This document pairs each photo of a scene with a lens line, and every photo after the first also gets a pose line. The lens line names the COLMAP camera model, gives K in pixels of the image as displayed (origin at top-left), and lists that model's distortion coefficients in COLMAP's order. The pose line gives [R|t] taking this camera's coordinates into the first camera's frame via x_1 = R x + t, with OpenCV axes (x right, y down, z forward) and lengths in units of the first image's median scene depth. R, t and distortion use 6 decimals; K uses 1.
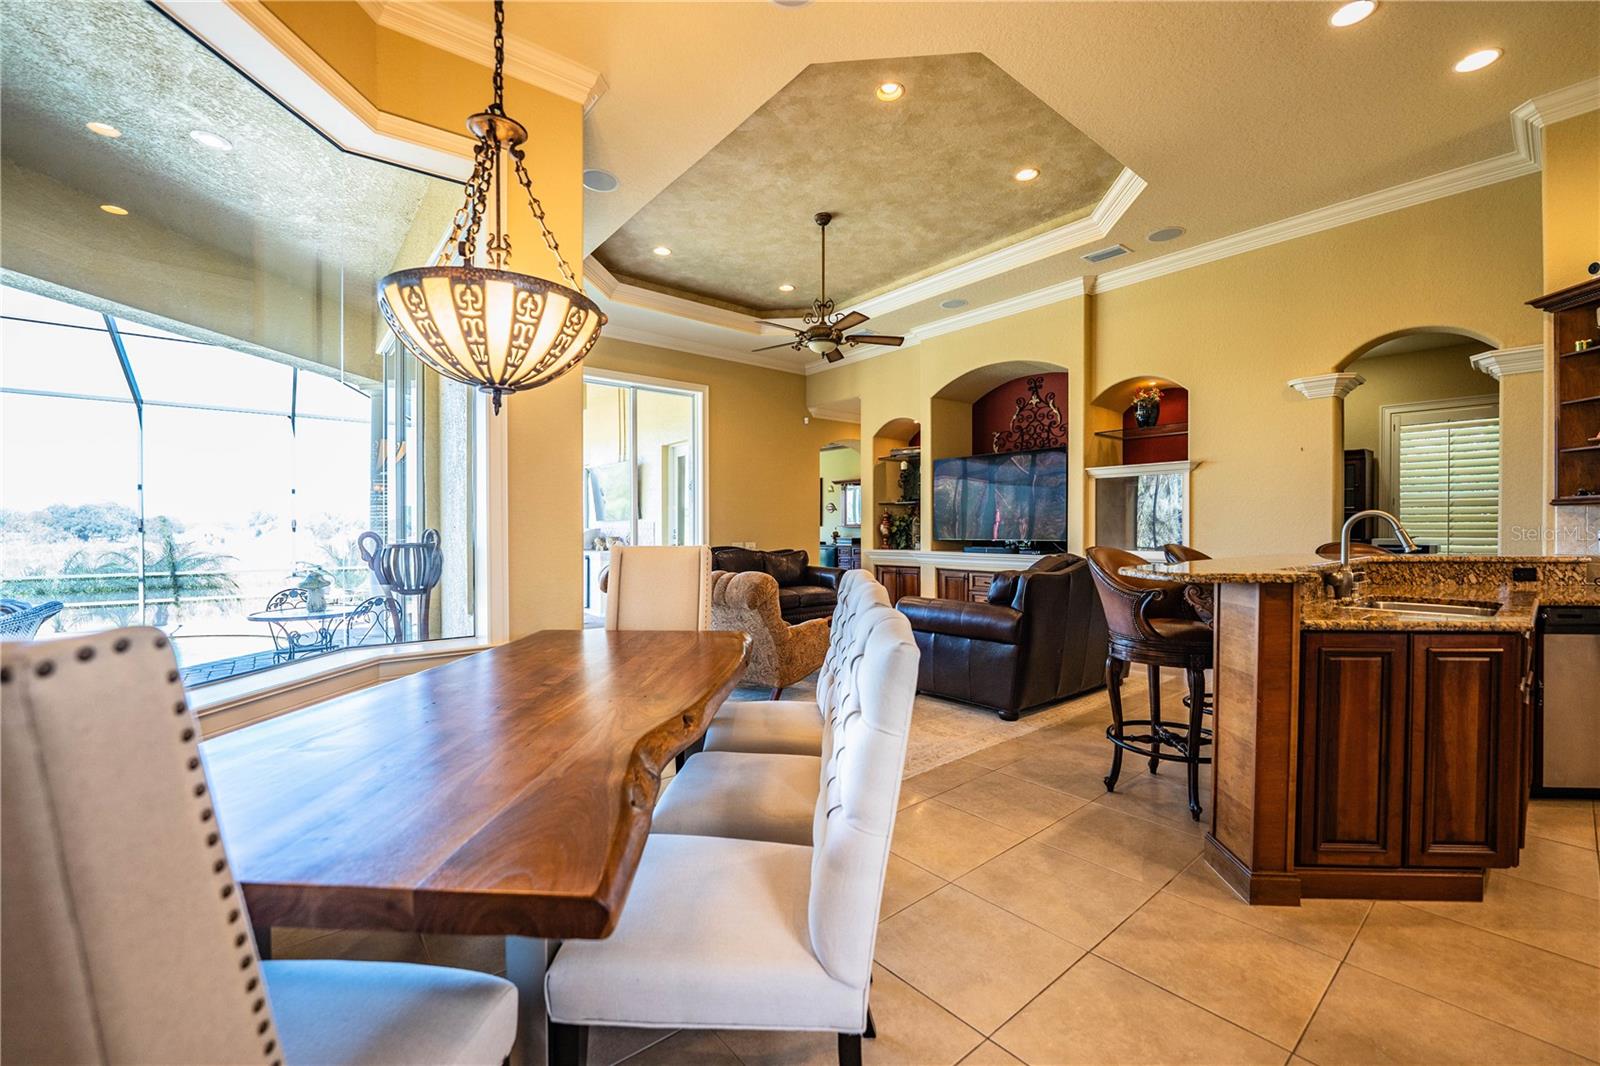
lens RADIAL K [[652.3, 0, 799.8], [0, 652.3, 539.6], [0, 0, 1]] dist [-0.027178, -0.000158]
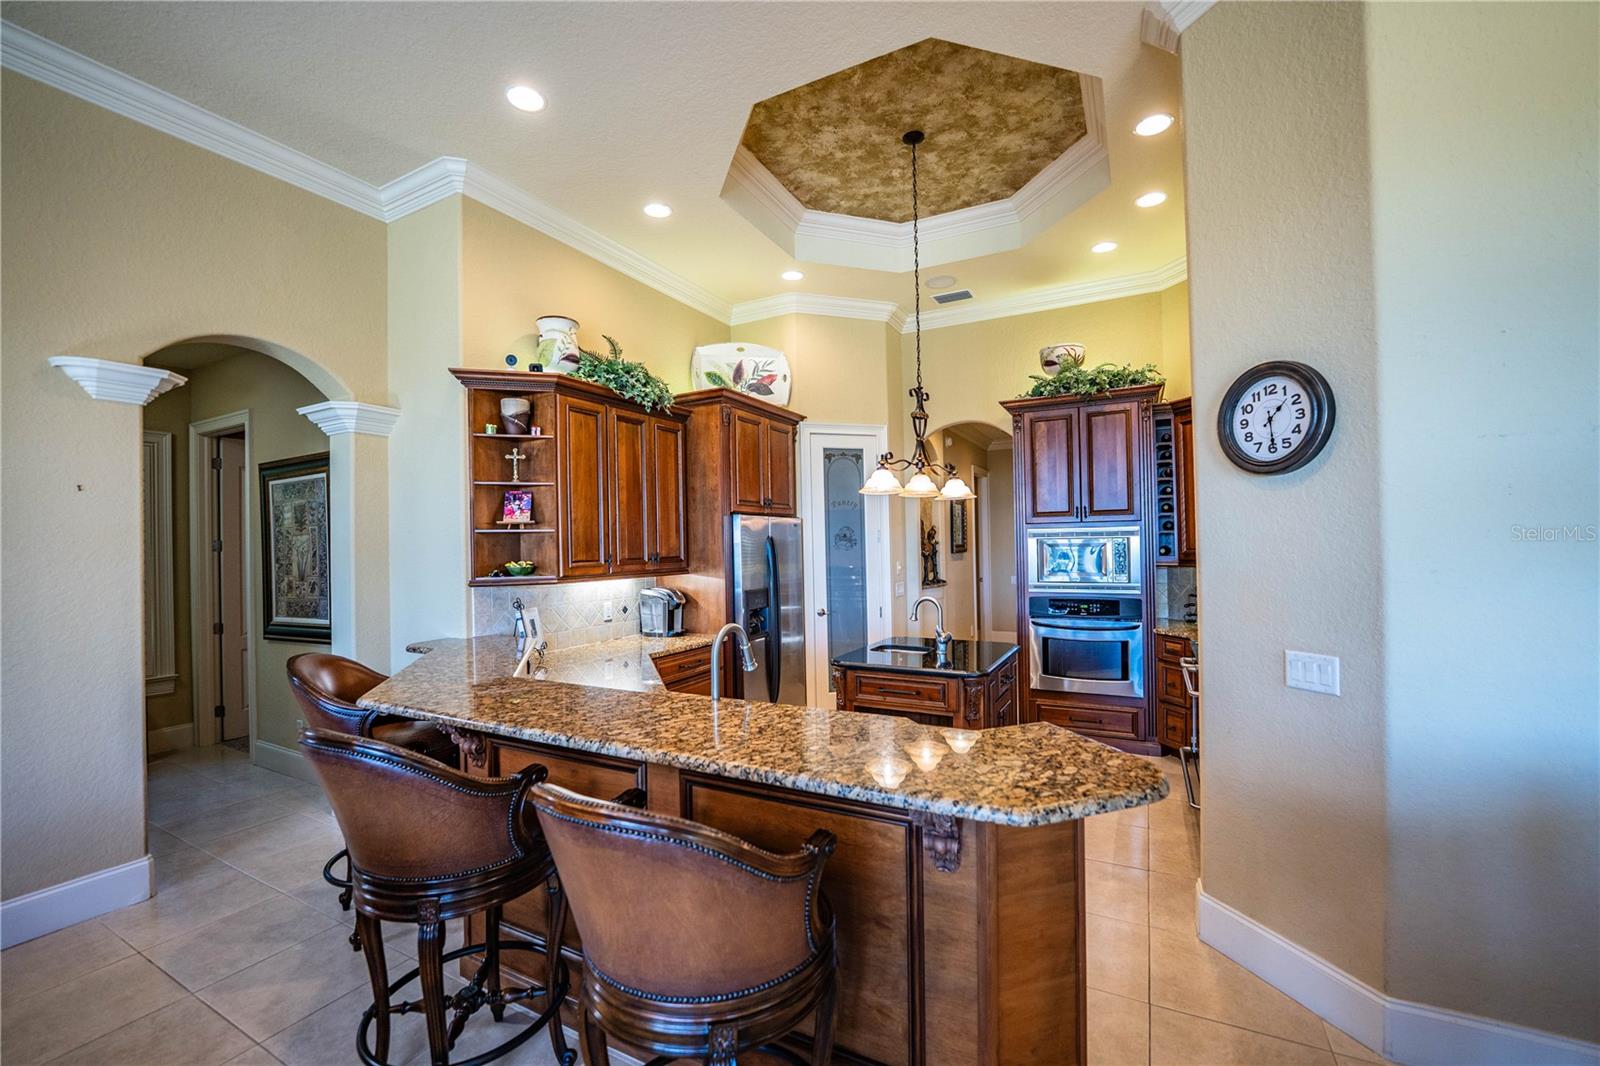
lens RADIAL K [[652.3, 0, 799.8], [0, 652.3, 539.6], [0, 0, 1]] dist [-0.027178, -0.000158]
pose [[-0.387945, 0.012694, 0.921595, 0.081972], [0.027848, 0.999610, -0.002046, -0.113757], [-0.921262, 0.024871, -0.388147, 0.931557]]
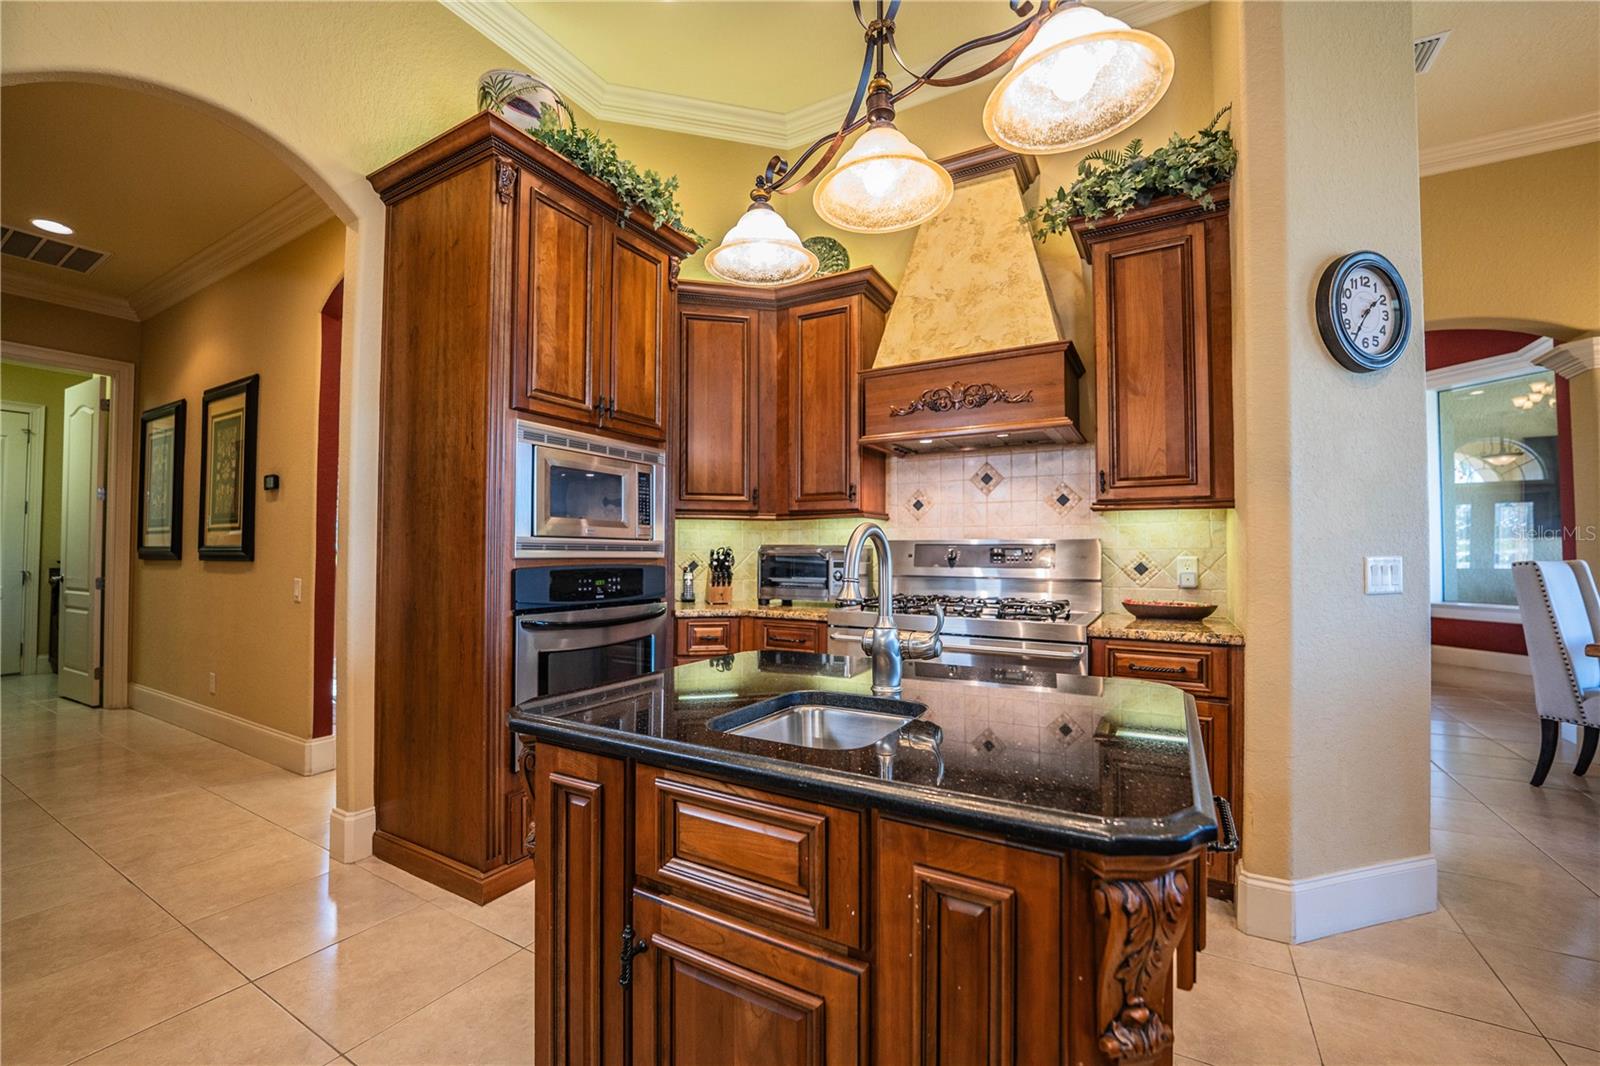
lens RADIAL K [[652.3, 0, 799.8], [0, 652.3, 539.6], [0, 0, 1]] dist [-0.027178, -0.000158]
pose [[-0.933631, -0.012155, -0.358031, 1.142062], [-0.007780, 0.999876, -0.013655, -0.001631], [0.358152, -0.009963, -0.933610, 0.628543]]
